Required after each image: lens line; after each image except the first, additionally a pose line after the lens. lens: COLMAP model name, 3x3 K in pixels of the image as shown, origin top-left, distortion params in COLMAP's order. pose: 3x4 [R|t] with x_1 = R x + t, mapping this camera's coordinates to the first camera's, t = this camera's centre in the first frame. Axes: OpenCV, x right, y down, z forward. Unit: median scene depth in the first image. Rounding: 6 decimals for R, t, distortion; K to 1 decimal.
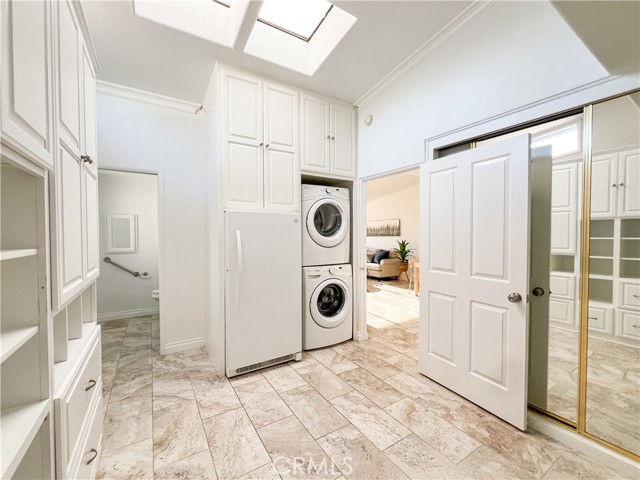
lens RADIAL K [[273.5, 0, 321.3], [0, 273.5, 239.9], [0, 0, 1]] dist [0.002941, 0.000427]
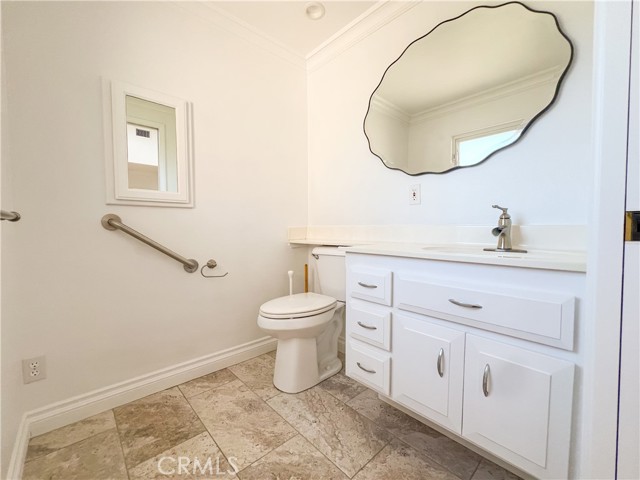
lens RADIAL K [[273.5, 0, 320.0], [0, 273.5, 241.0], [0, 0, 1]] dist [0.002941, 0.000427]
pose [[0.984901, -0.014786, 0.172483, -0.578771], [0.009071, 0.999385, 0.033871, 0.082738], [-0.172878, -0.031795, 0.984430, 0.619345]]
